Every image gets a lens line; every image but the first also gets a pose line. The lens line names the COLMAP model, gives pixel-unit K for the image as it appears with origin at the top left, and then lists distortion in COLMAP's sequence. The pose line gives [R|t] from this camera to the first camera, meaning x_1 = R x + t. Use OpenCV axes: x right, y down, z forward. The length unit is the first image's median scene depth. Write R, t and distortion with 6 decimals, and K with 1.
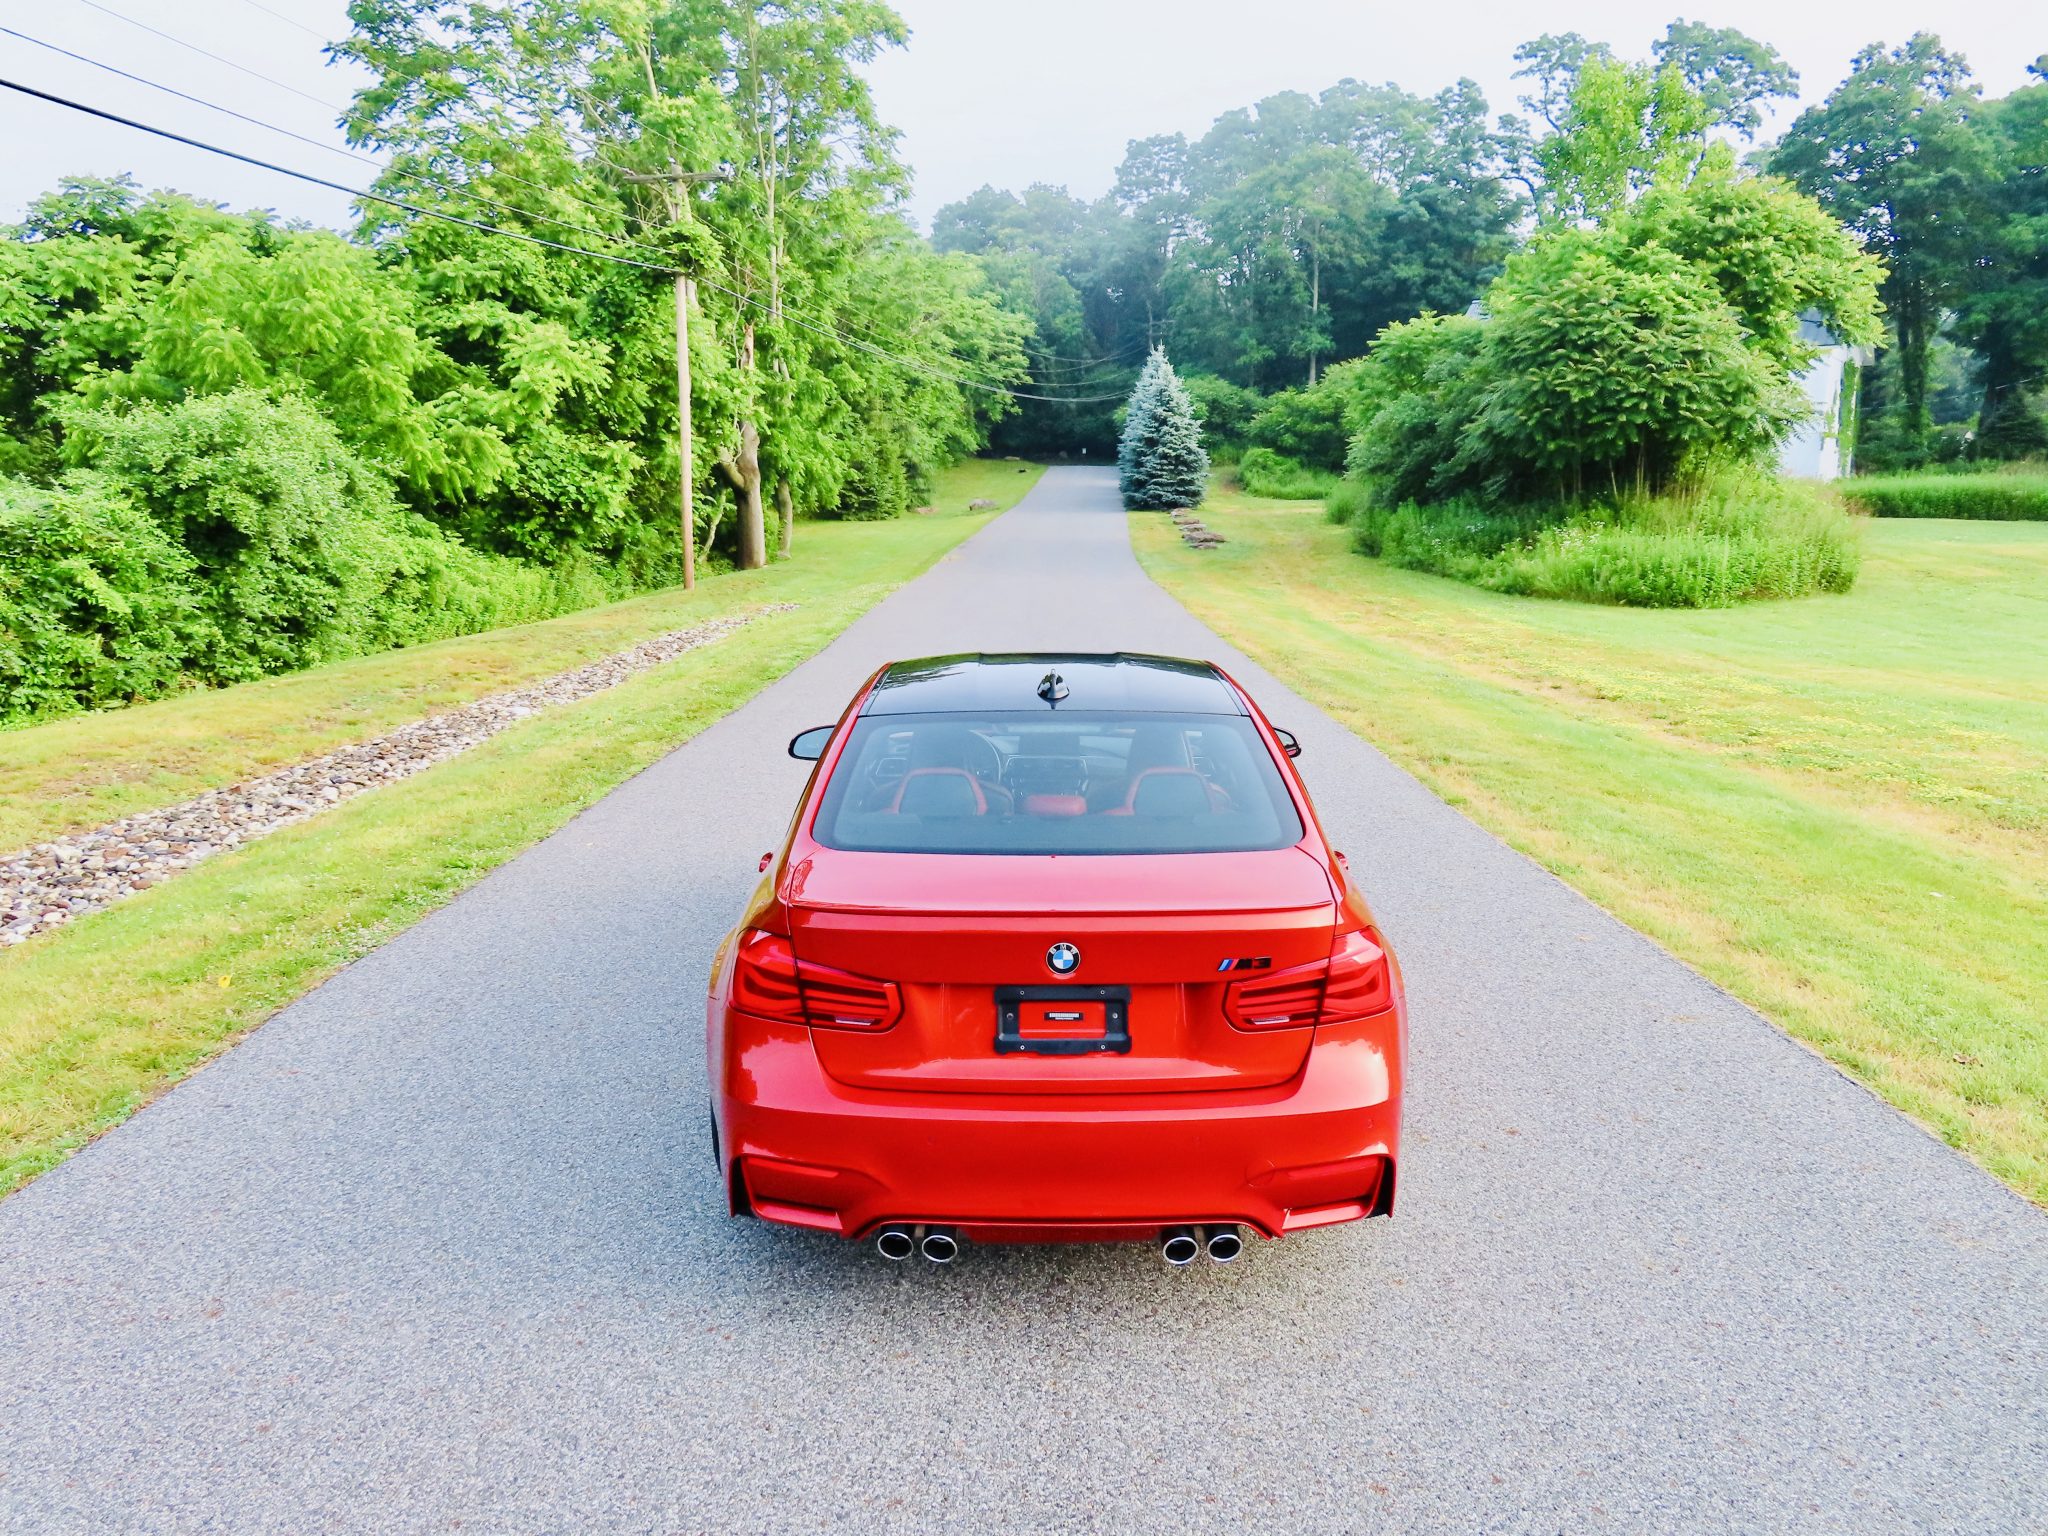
lens RADIAL K [[1466.2, 0, 1020.6], [0, 1466.2, 760.8], [0, 0, 1]] dist [-0.004805, 0.000392]
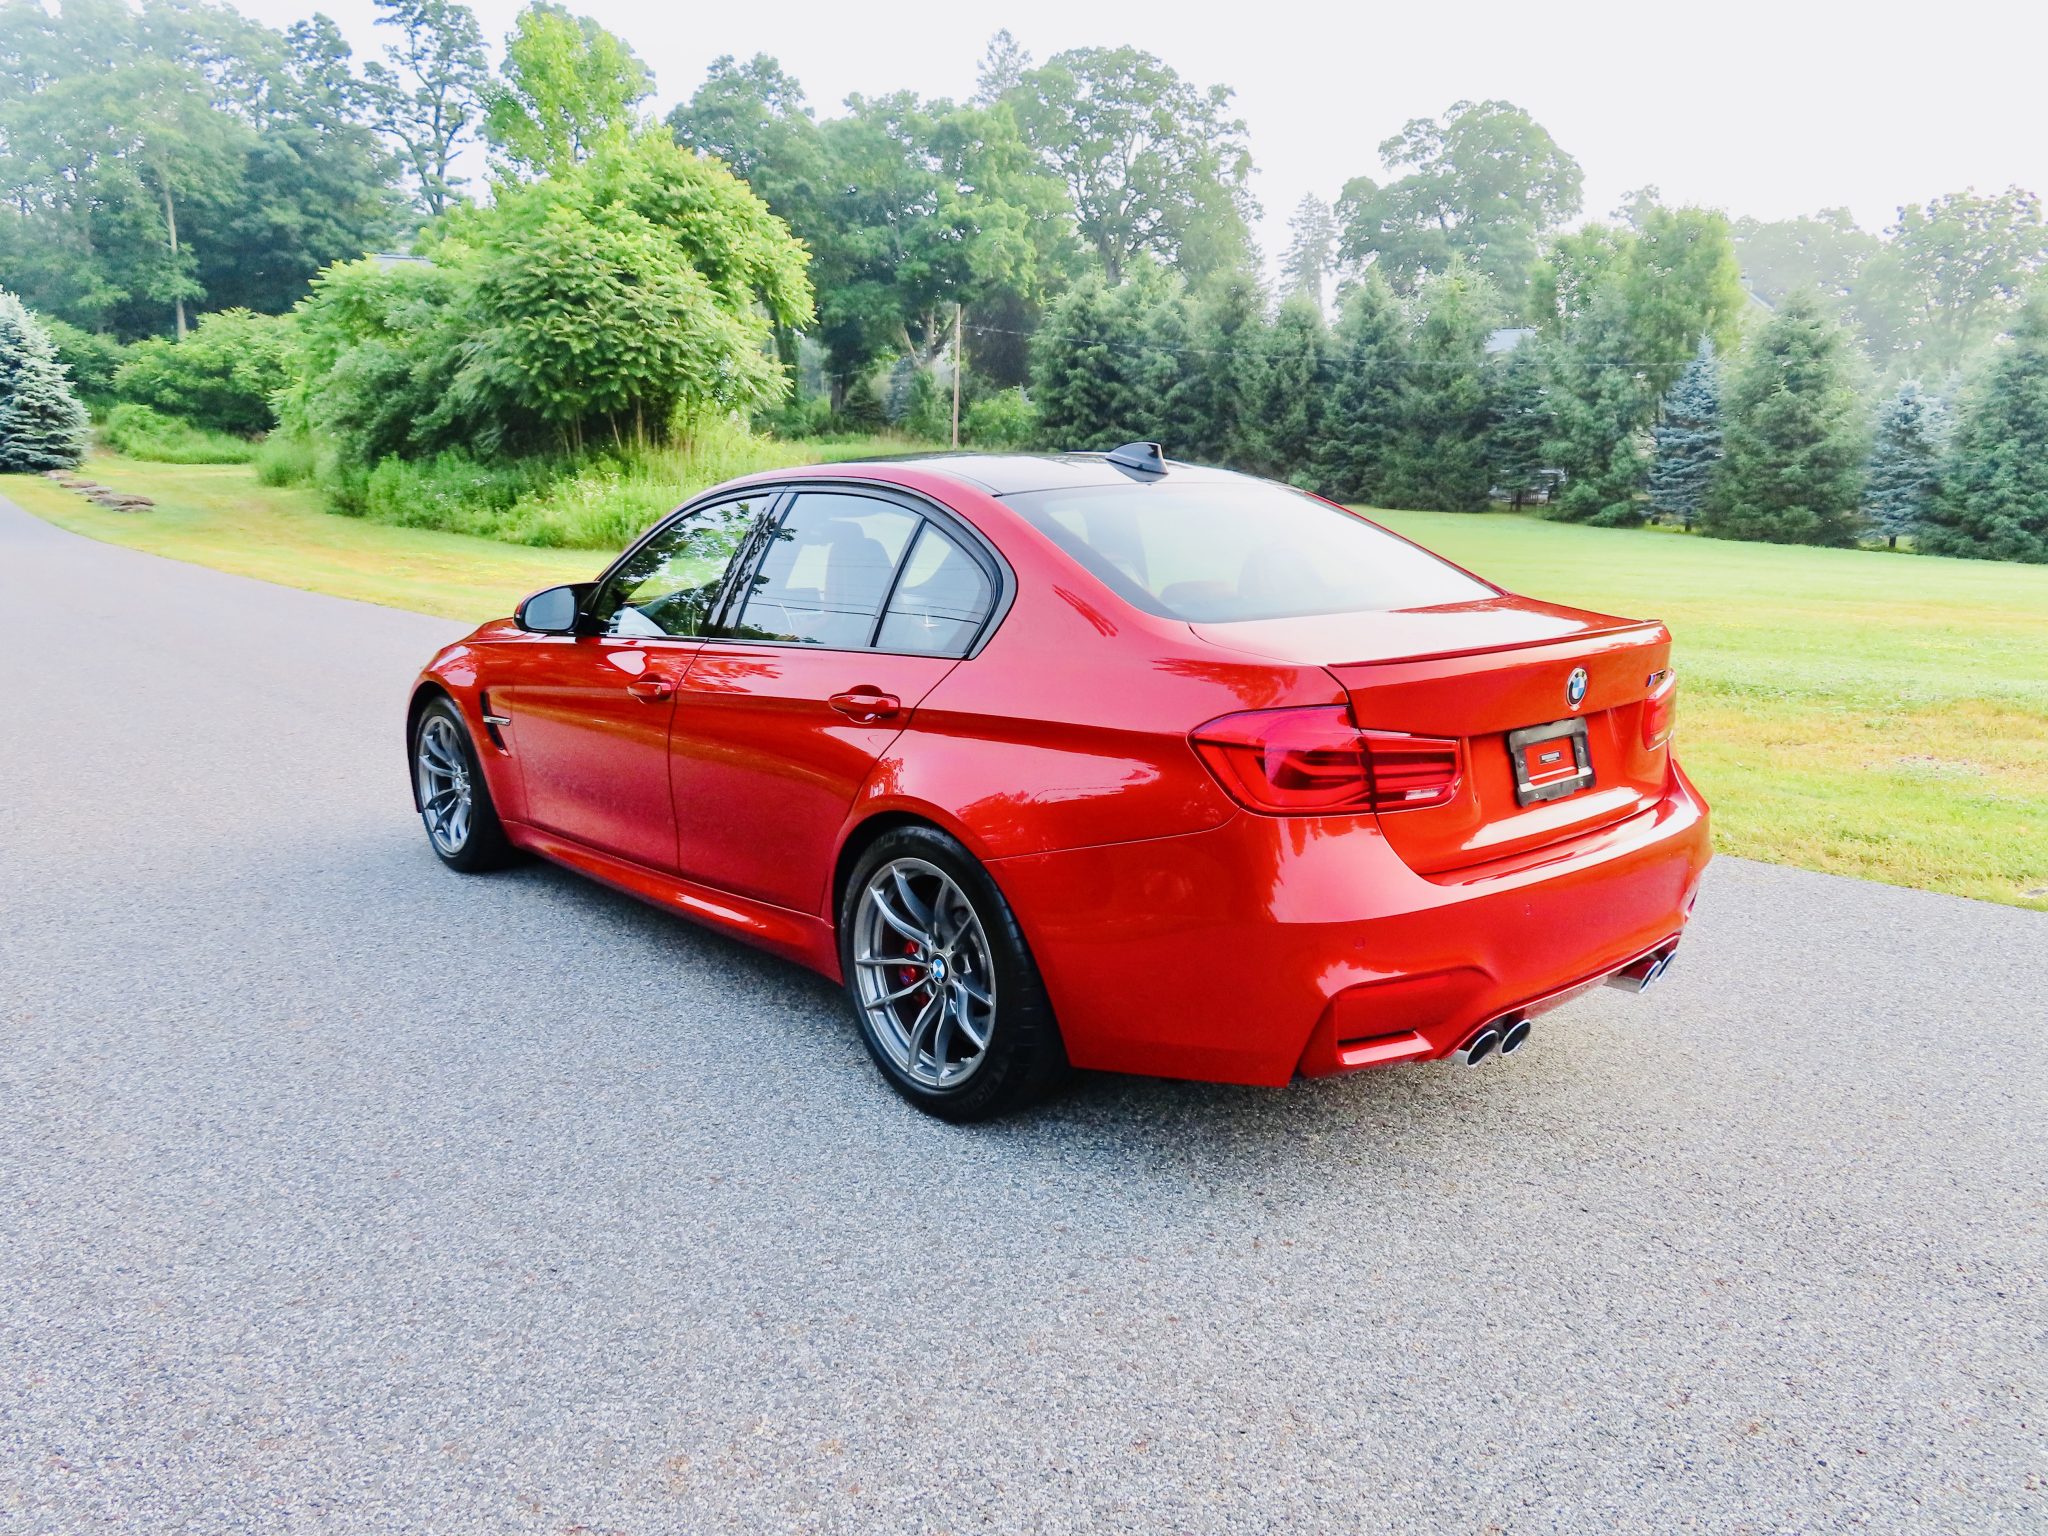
lens RADIAL K [[1465.1, 0, 1027.7], [0, 1465.1, 759.8], [0, 0, 1]] dist [-0.010564, 0.003729]
pose [[0.747108, -0.123384, 0.653151, -0.075206], [0.113424, 0.991874, 0.057630, 0.007951], [-0.654953, 0.031028, 0.755032, 0.048792]]
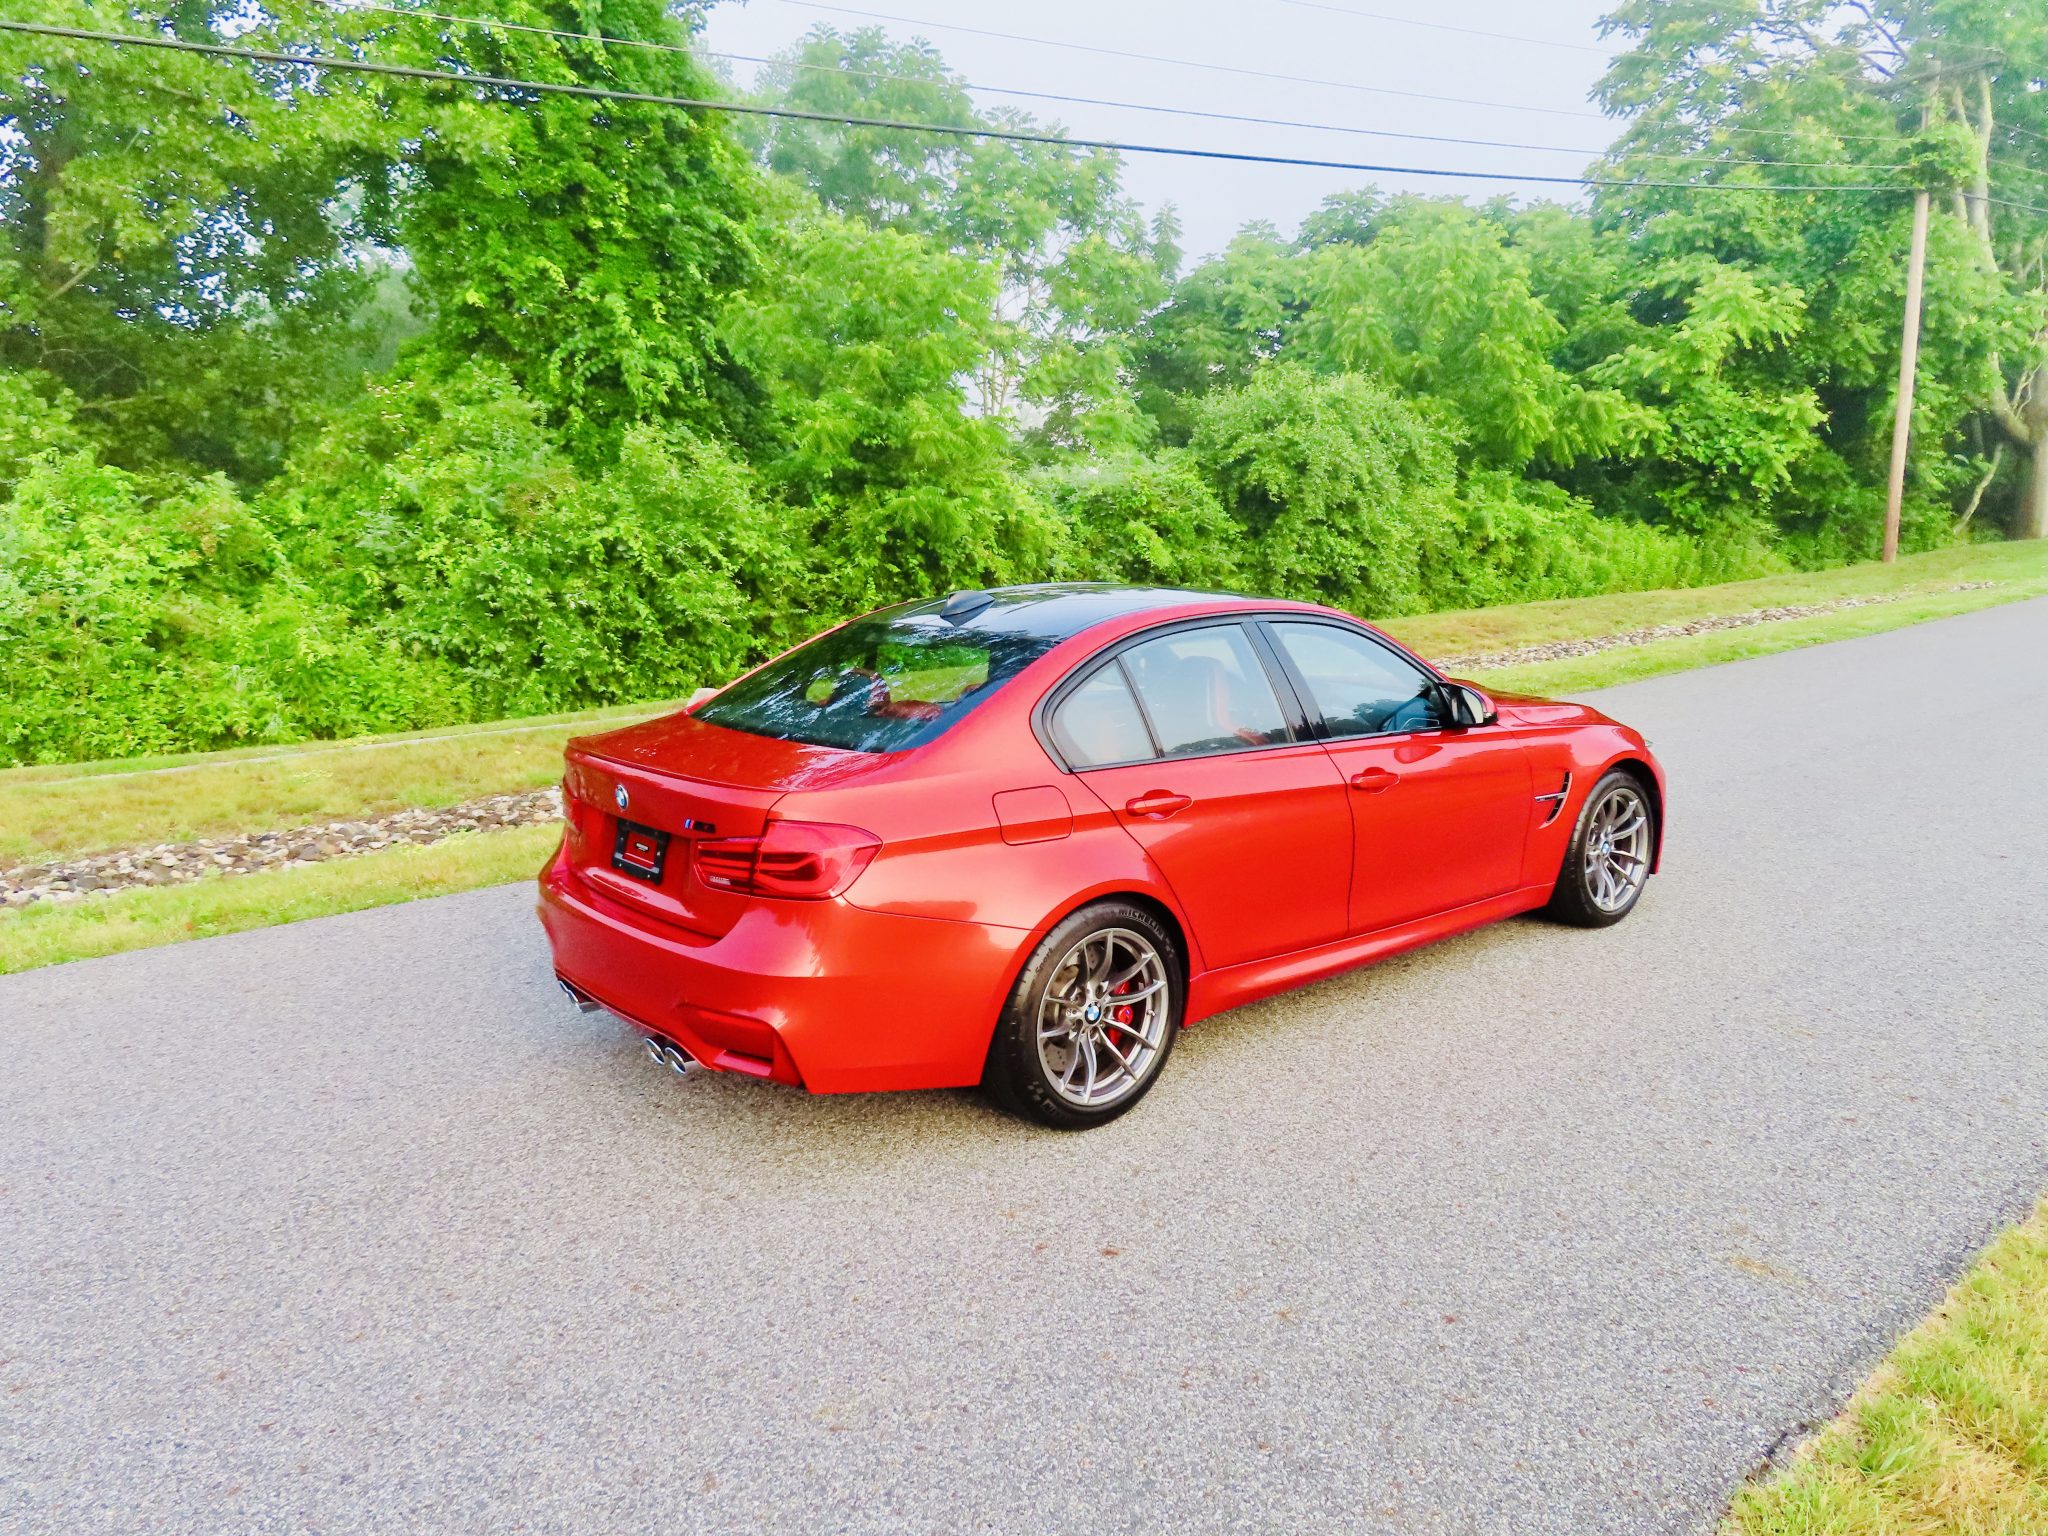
lens RADIAL K [[1468.5, 0, 1024.0], [0, 1468.5, 768.0], [0, 0, 1]] dist [-0.007322, 0.007778]
pose [[0.648234, 0.125580, -0.751014, 0.109552], [-0.108446, 0.991478, 0.072184, -0.005436], [0.753679, 0.034652, 0.656329, 0.059831]]
